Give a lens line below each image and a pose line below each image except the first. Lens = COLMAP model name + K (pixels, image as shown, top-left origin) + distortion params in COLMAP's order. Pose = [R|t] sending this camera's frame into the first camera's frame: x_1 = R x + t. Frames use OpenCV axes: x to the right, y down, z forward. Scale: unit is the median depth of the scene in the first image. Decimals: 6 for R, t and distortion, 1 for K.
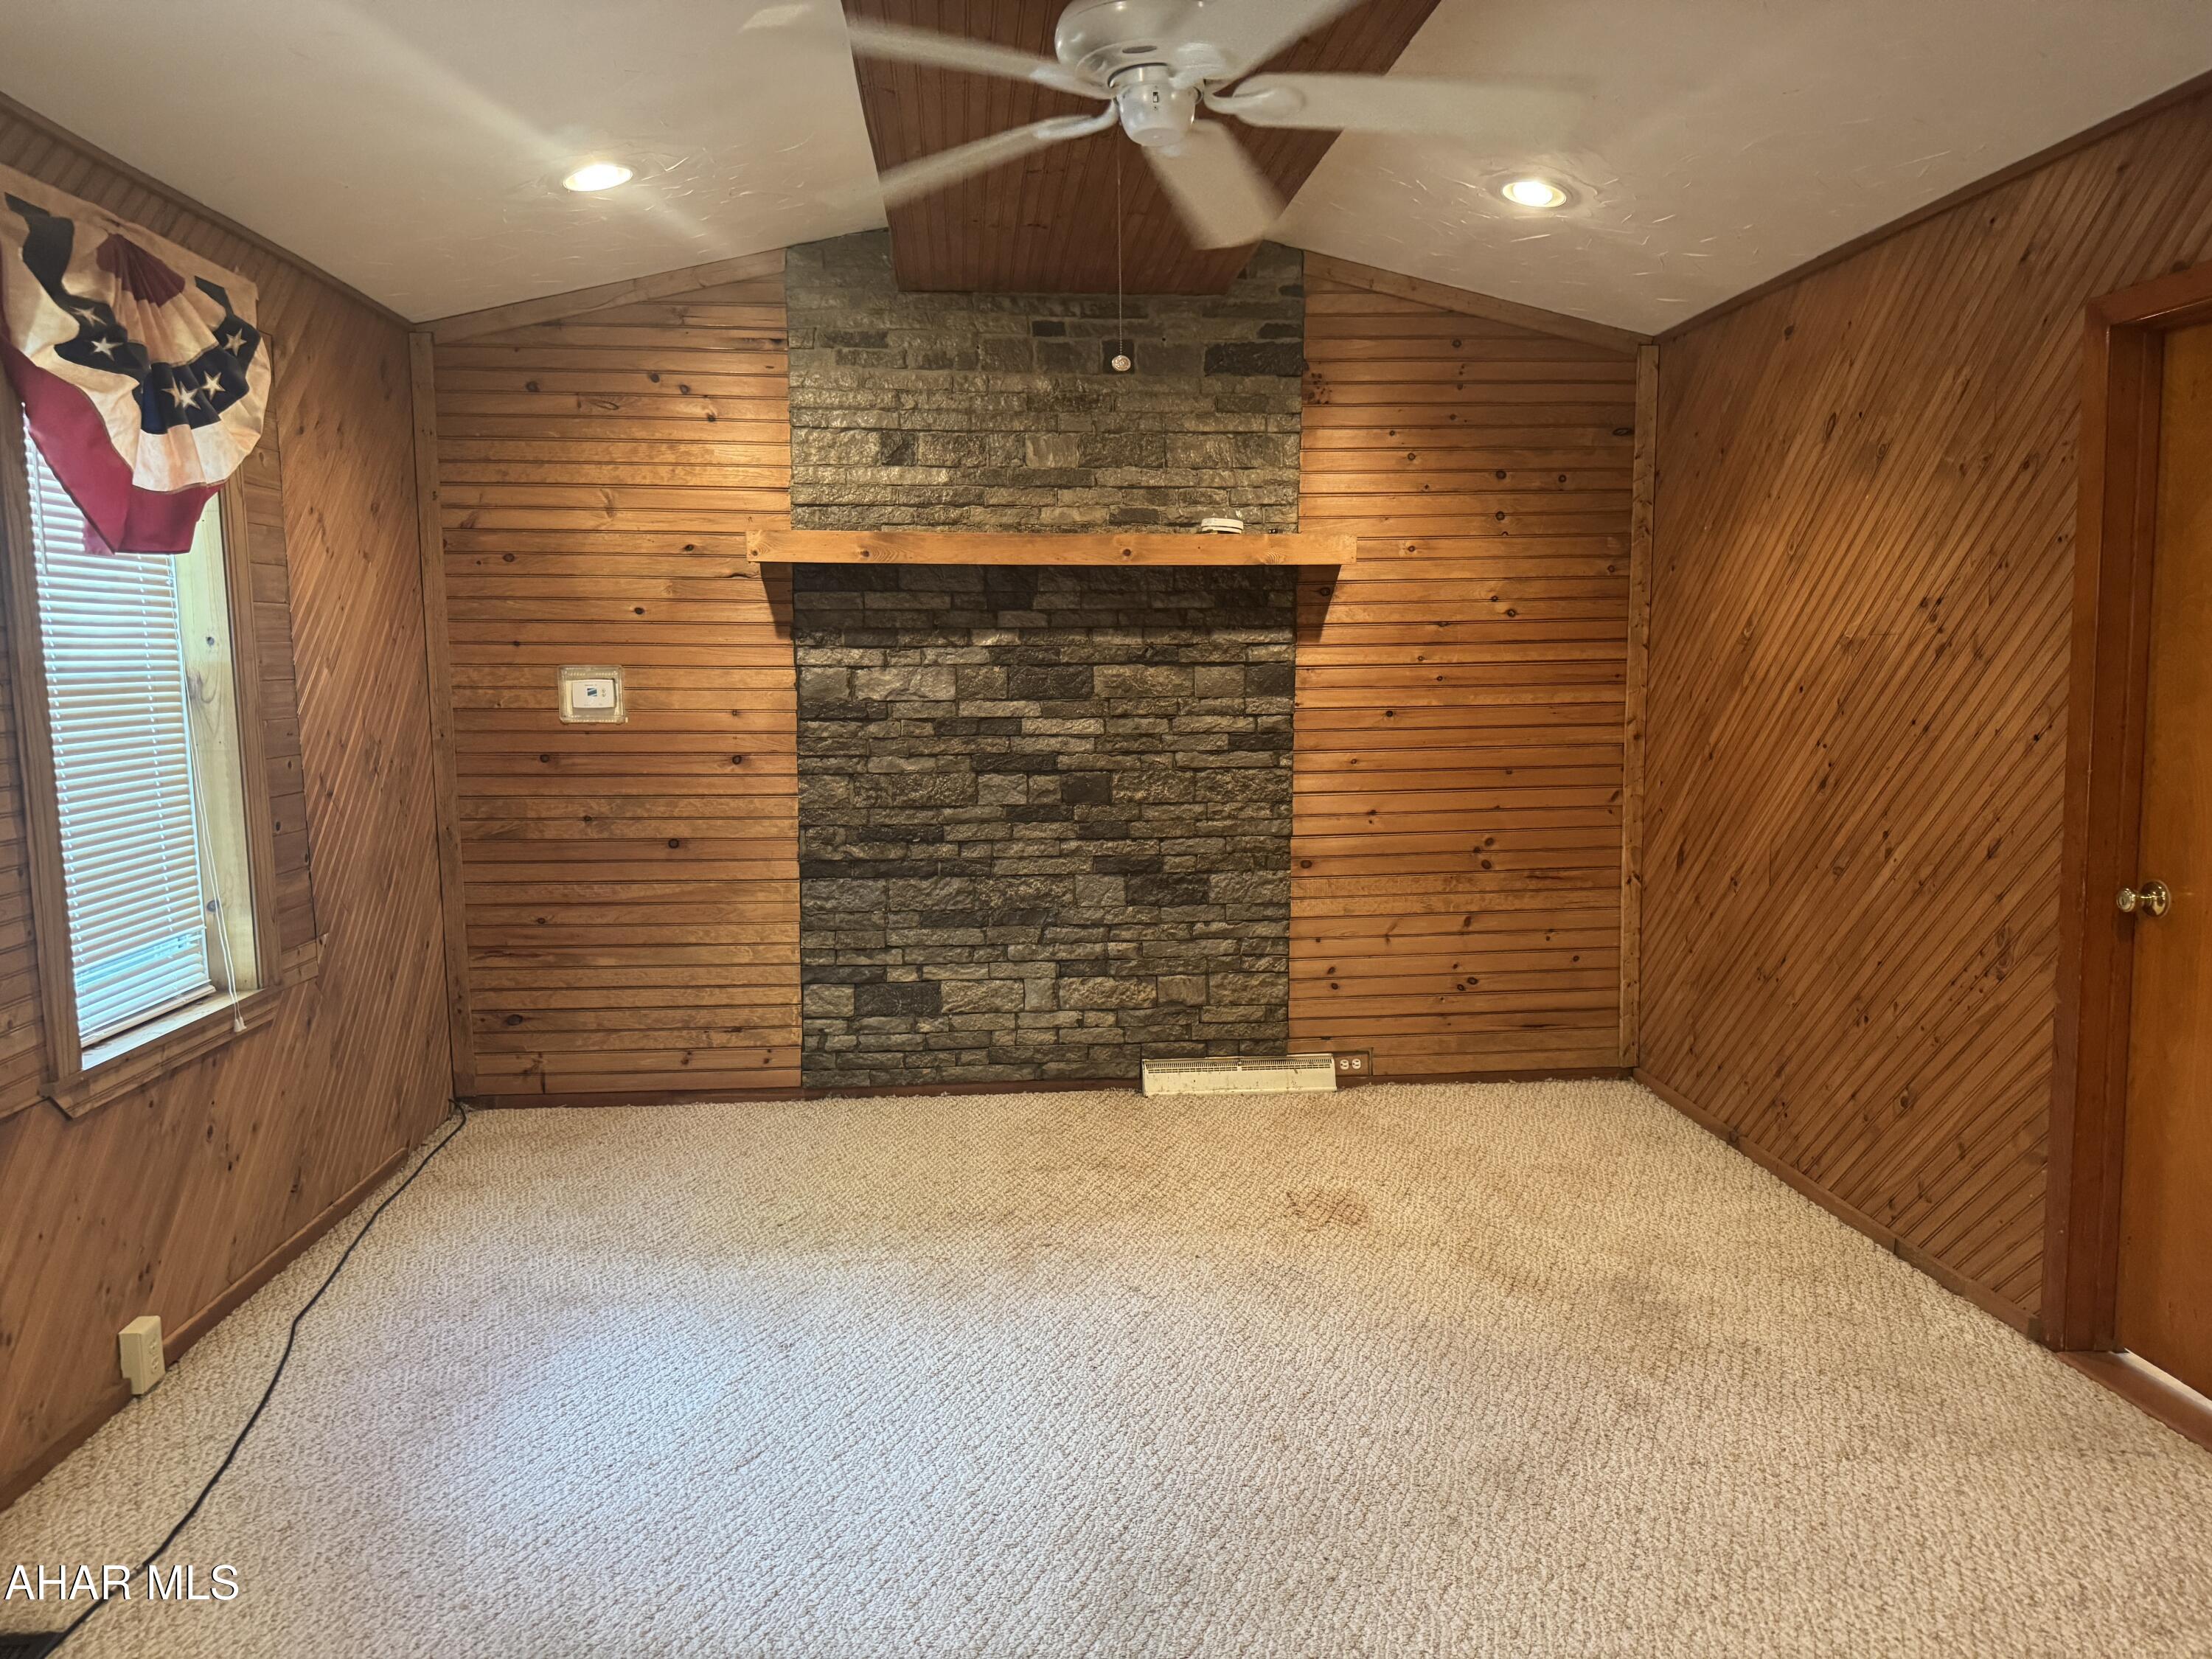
lens RADIAL K [[1543.2, 0, 1116.2], [0, 1543.2, 829.9], [0, 0, 1]] dist [-0.002090, -0.004959]
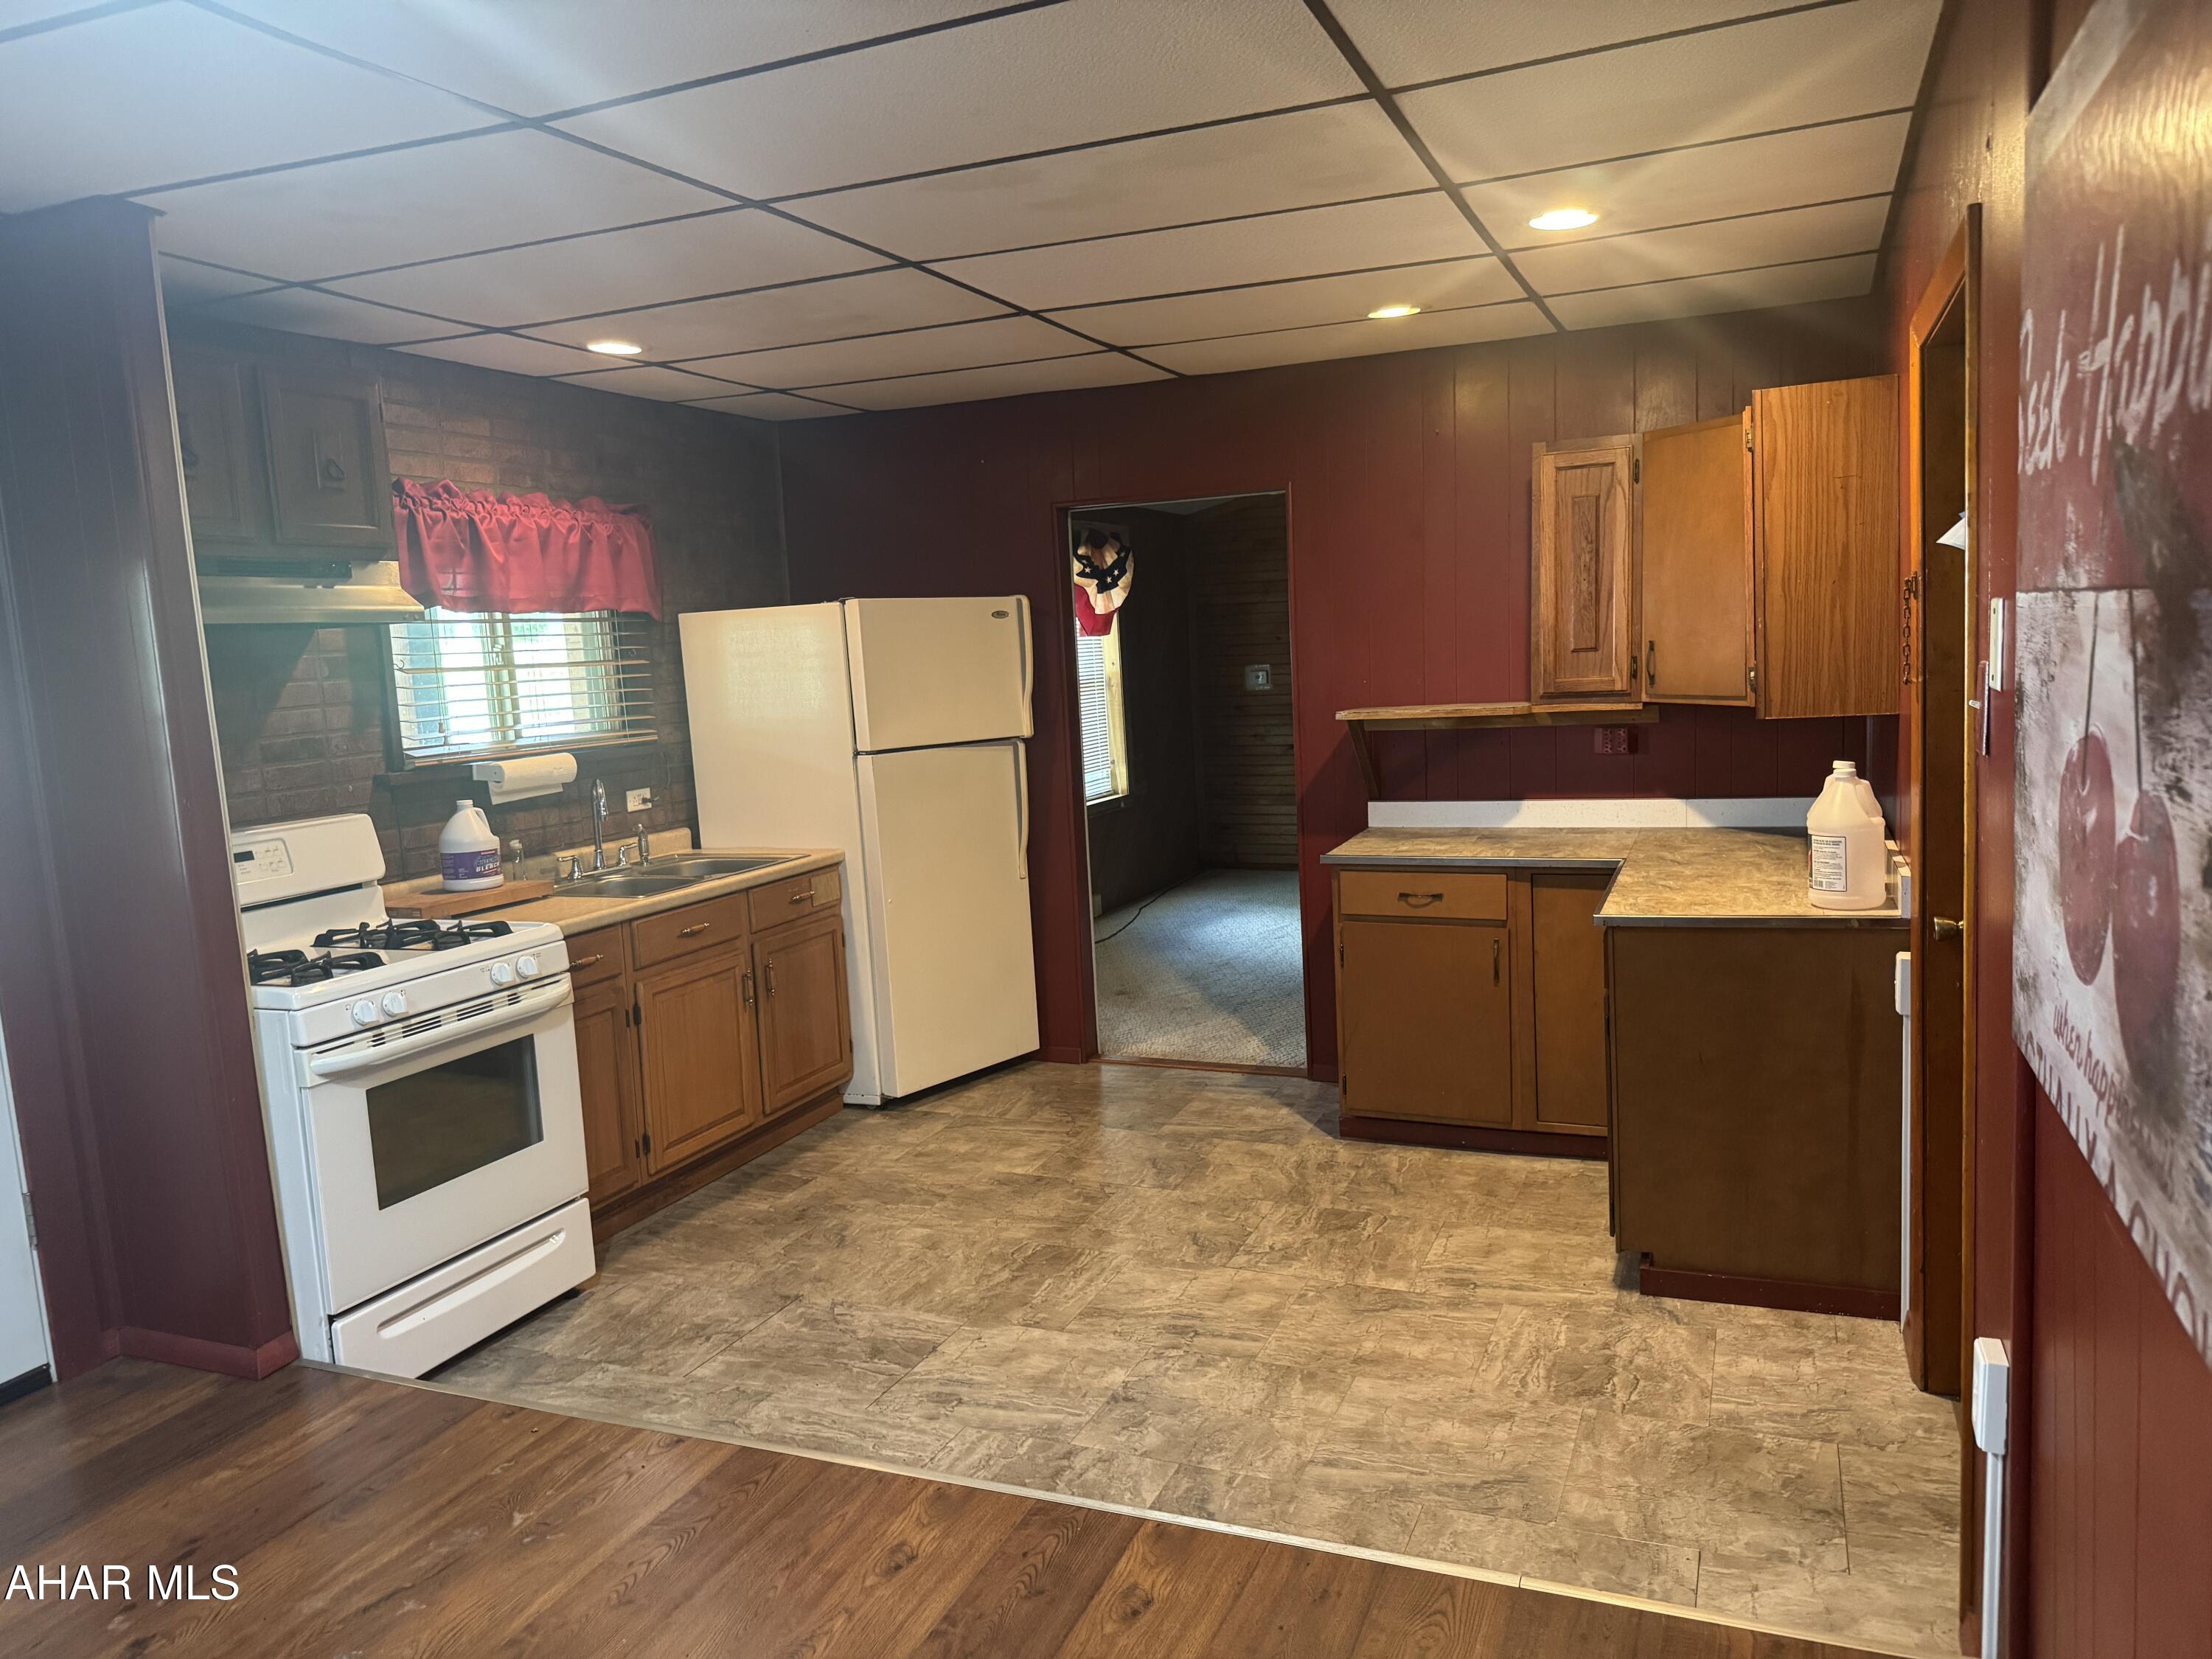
lens RADIAL K [[1543.2, 0, 1108.8], [0, 1543.2, 833.7], [0, 0, 1]] dist [-0.002090, -0.004959]
pose [[0.886718, 0.018540, -0.461939, 0.730011], [-0.007023, 0.999620, 0.026639, 0.114815], [0.462257, -0.020377, 0.886512, -1.555740]]
